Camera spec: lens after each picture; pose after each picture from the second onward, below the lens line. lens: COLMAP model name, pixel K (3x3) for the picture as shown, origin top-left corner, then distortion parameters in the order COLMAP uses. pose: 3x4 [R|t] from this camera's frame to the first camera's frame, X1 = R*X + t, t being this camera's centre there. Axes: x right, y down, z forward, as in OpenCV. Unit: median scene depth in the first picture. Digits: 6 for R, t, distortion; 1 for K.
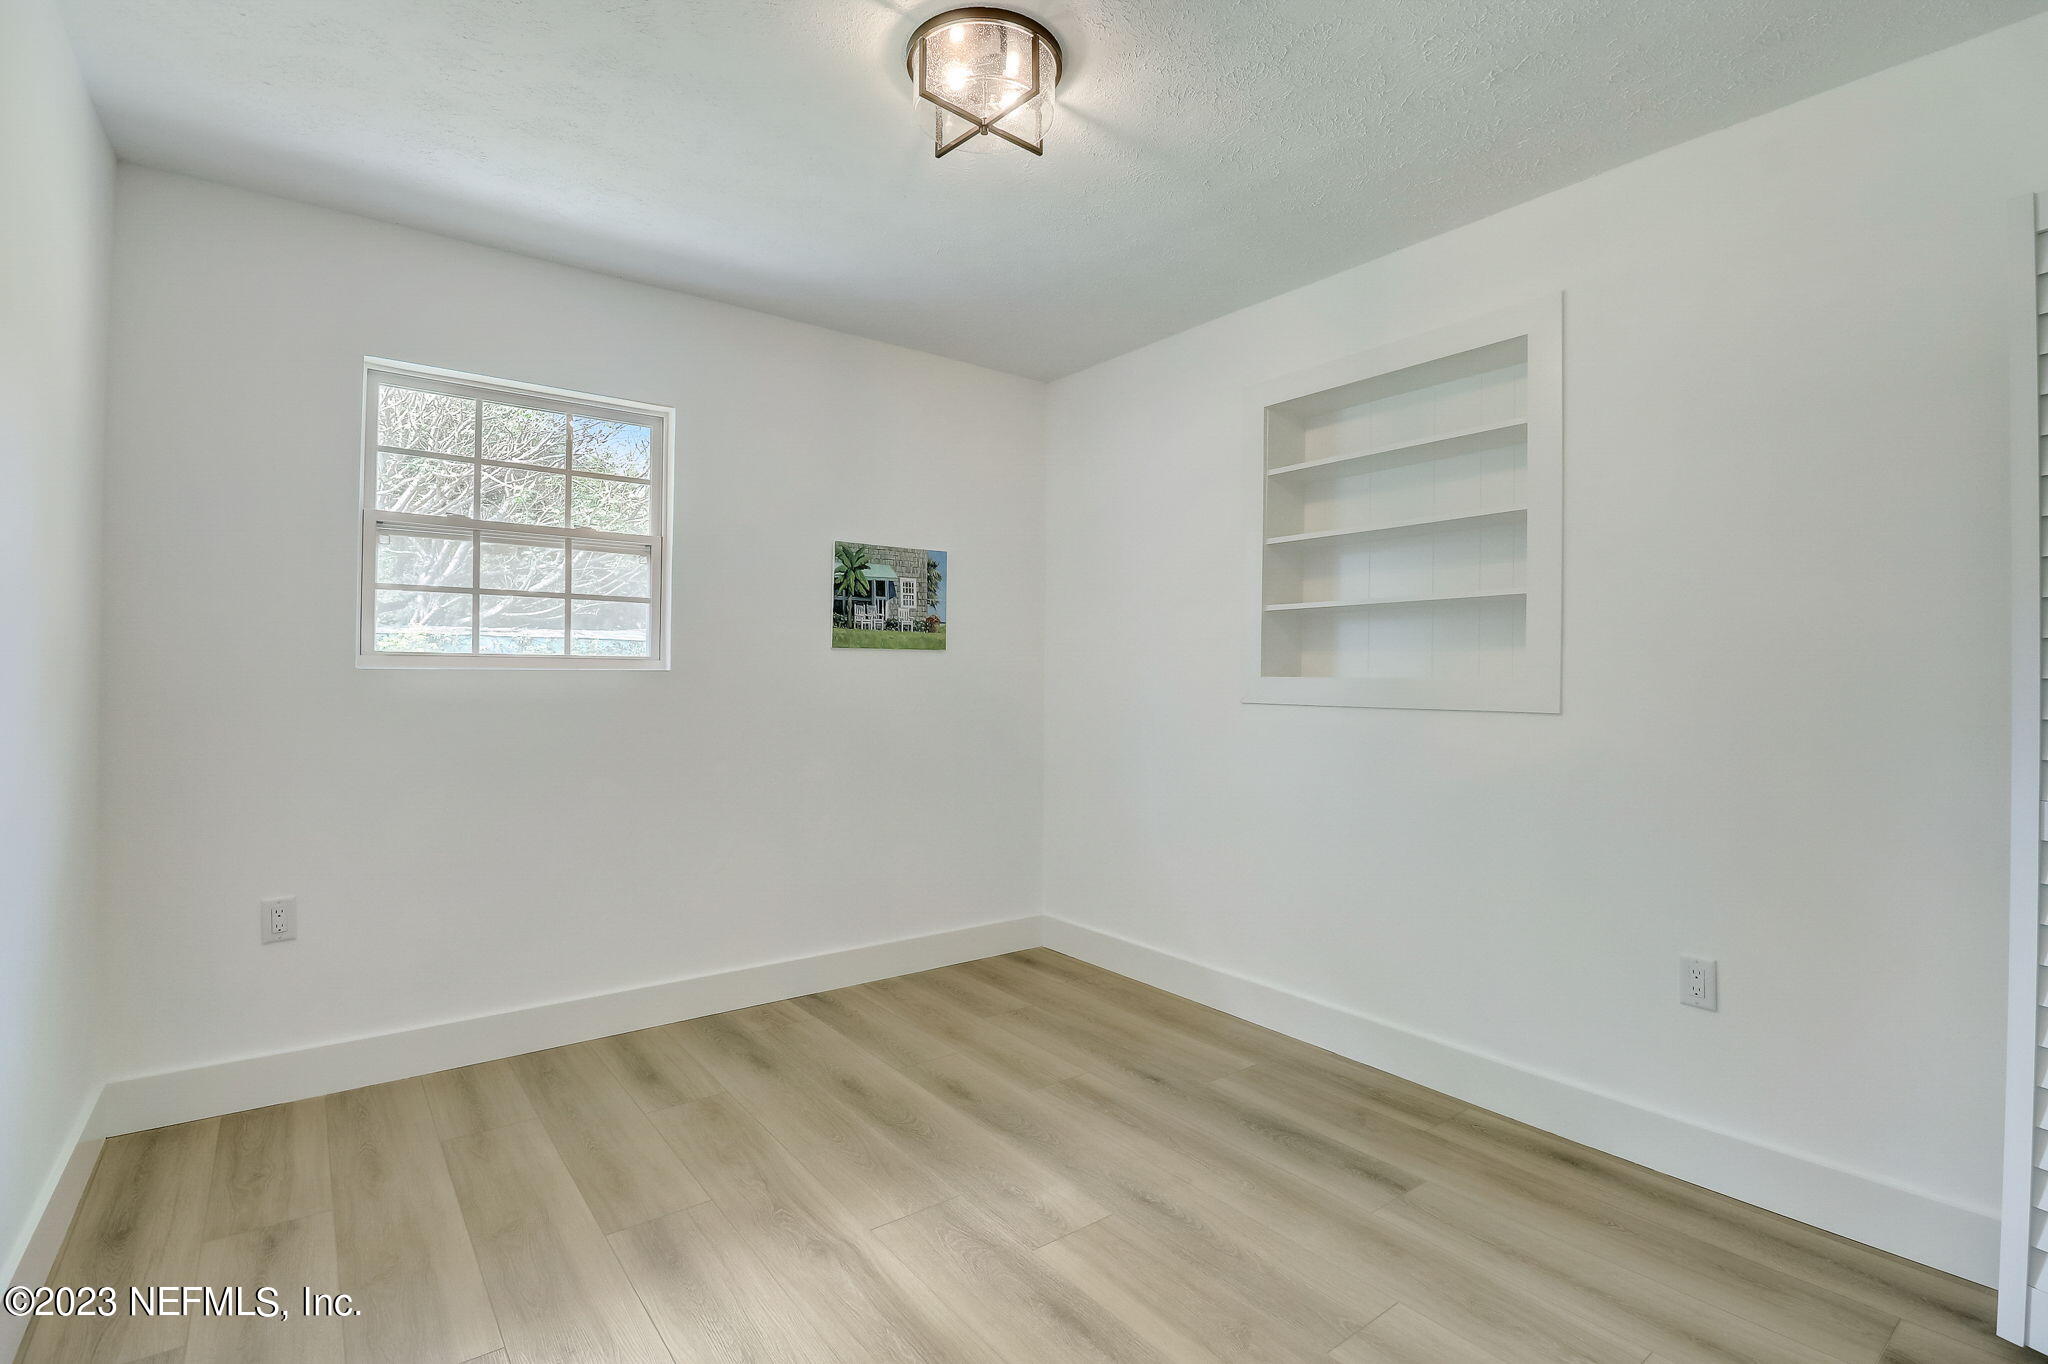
lens RADIAL K [[957.0, 0, 1022.2], [0, 957.0, 675.4], [0, 0, 1]] dist [-0.003928, -0.006522]
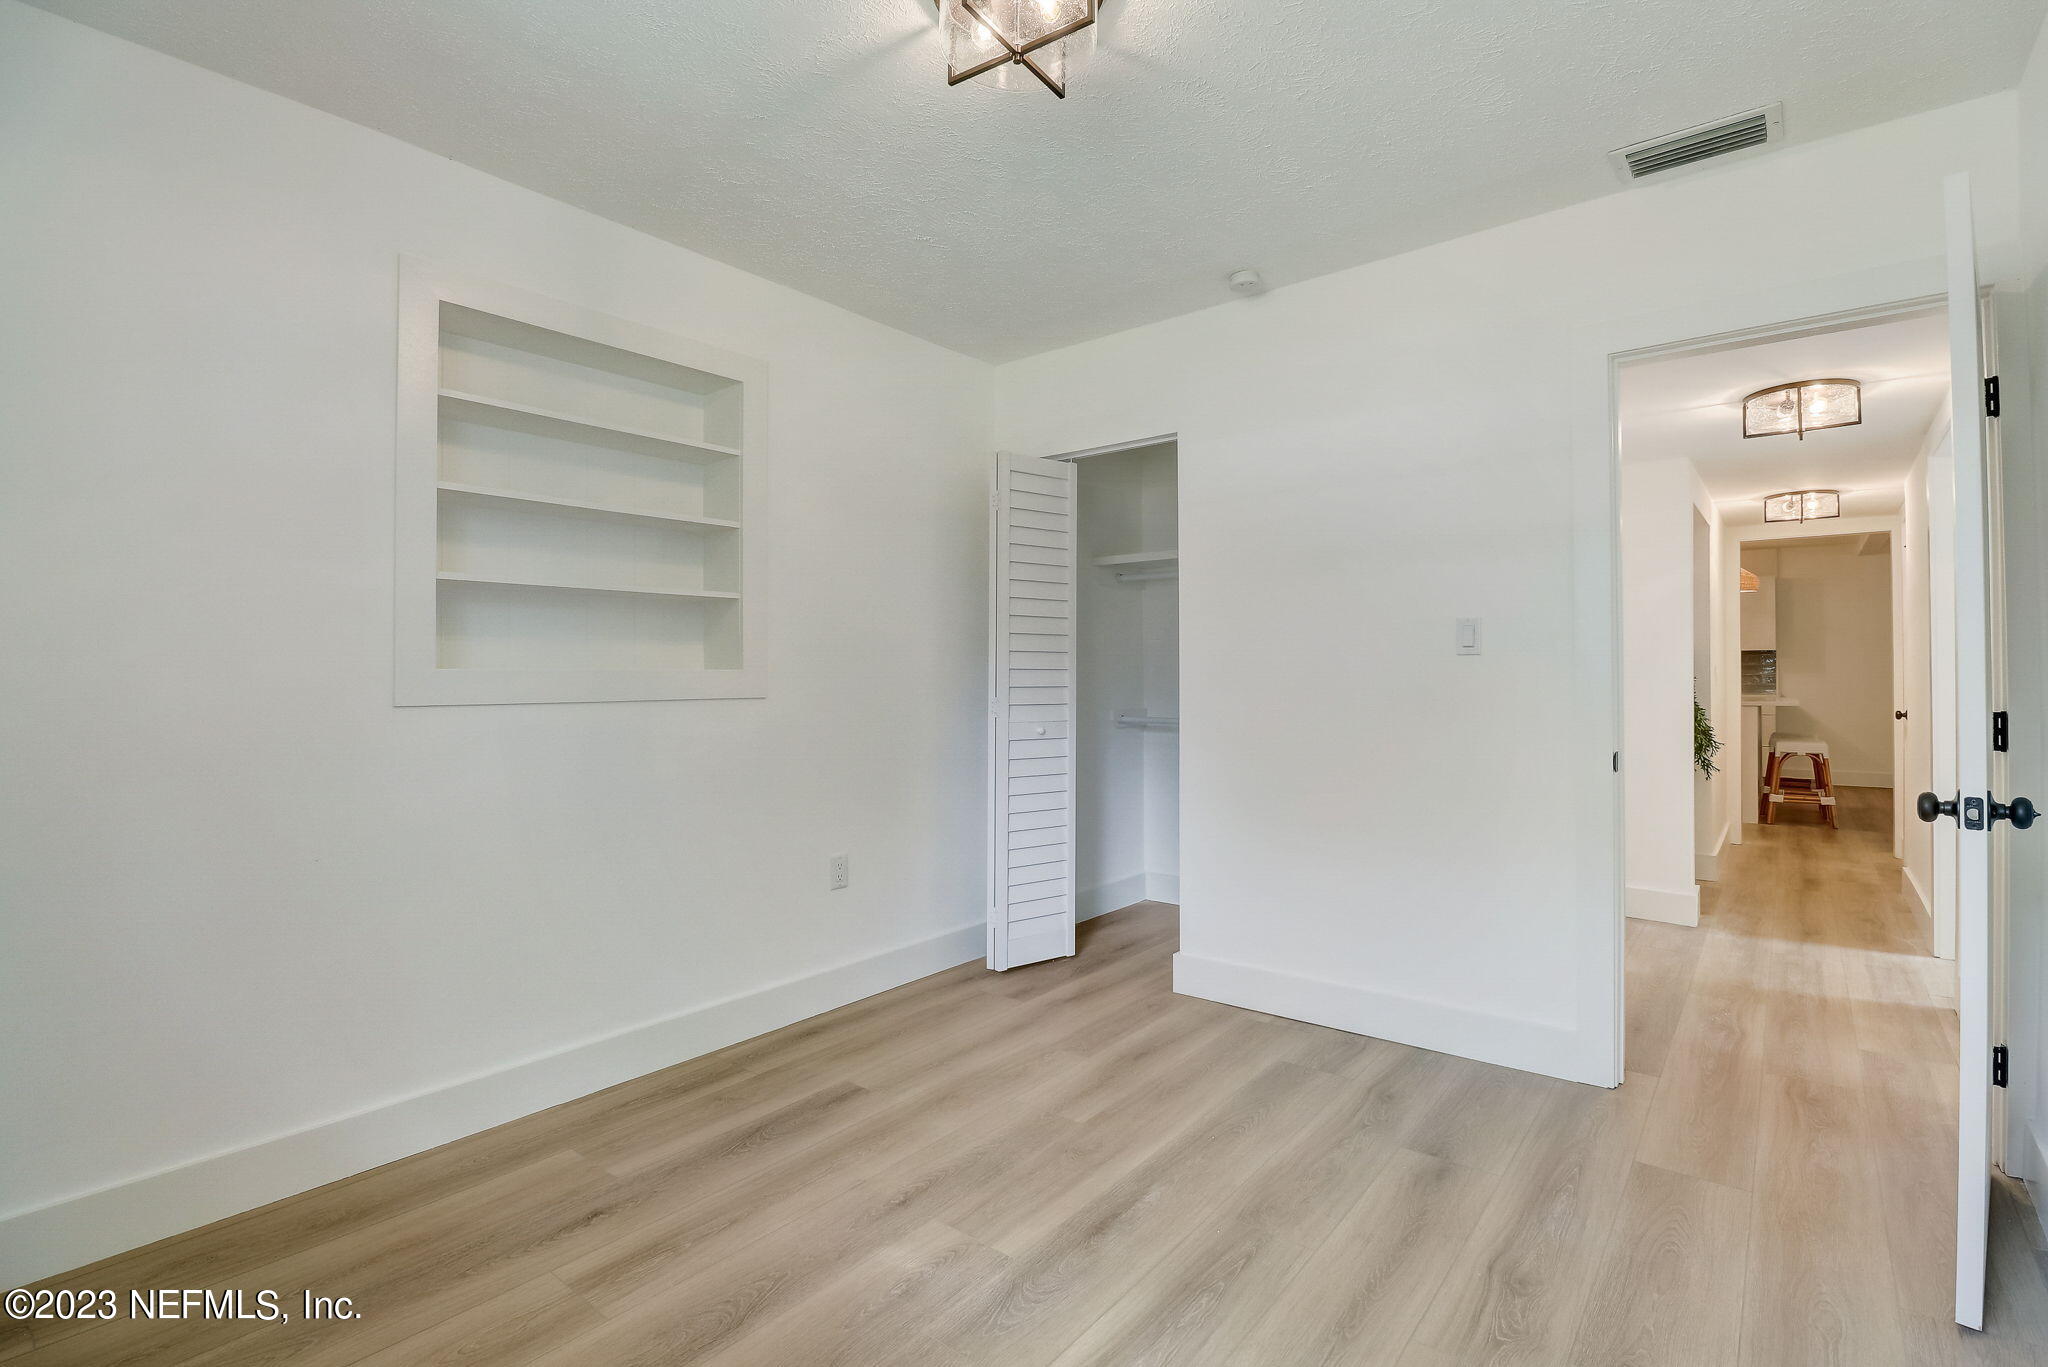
lens RADIAL K [[957.0, 0, 1022.3], [0, 957.0, 676.6], [0, 0, 1]] dist [-0.003928, -0.006522]
pose [[-0.244025, -0.005824, 0.969751, -0.816612], [0.000521, 0.999981, 0.006137, 0.005374], [-0.969769, 0.002003, -0.244018, 1.080659]]
